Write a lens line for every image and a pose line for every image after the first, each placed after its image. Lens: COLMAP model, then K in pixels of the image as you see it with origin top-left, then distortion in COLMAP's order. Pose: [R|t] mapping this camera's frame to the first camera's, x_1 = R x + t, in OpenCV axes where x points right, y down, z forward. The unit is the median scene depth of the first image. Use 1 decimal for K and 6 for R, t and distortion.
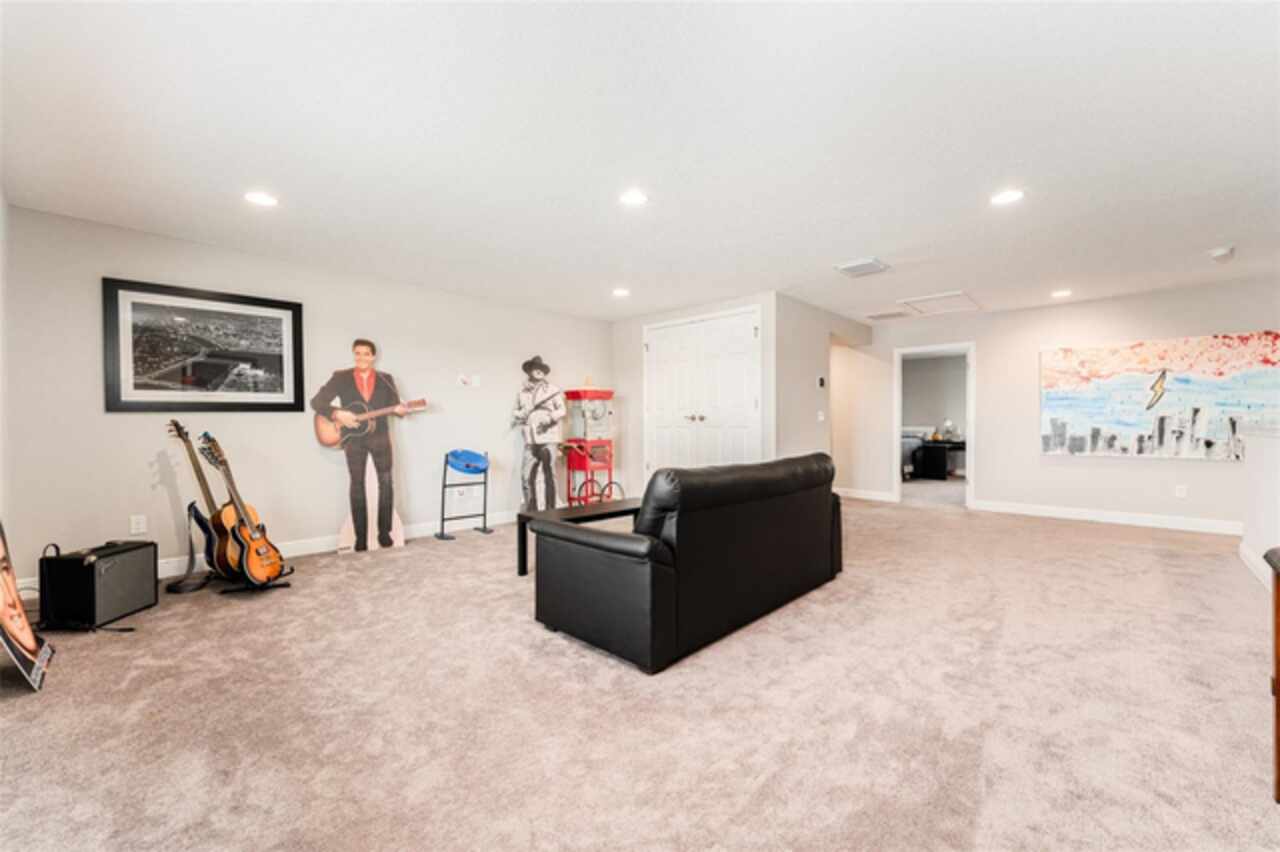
lens RADIAL K [[522.0, 0, 634.5], [0, 522.0, 425.9], [0, 0, 1]] dist [-0.001134, -0.000010]
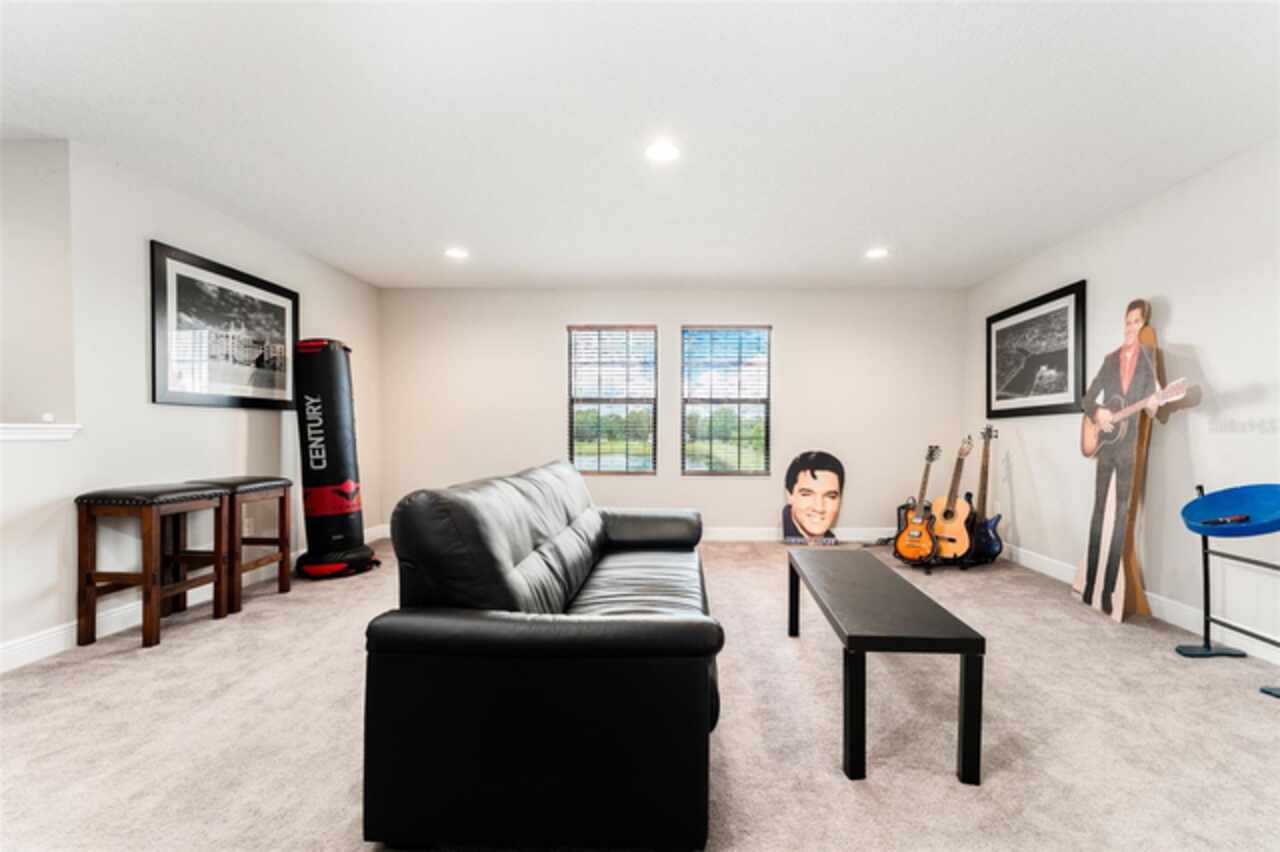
lens RADIAL K [[522.0, 0, 634.5], [0, 522.0, 425.9], [0, 0, 1]] dist [-0.001134, -0.000010]
pose [[-0.788878, -0.004507, -0.614533, 0.430480], [-0.000793, 0.999980, -0.006316, -0.000194], [0.614549, -0.004495, -0.788866, 1.243385]]
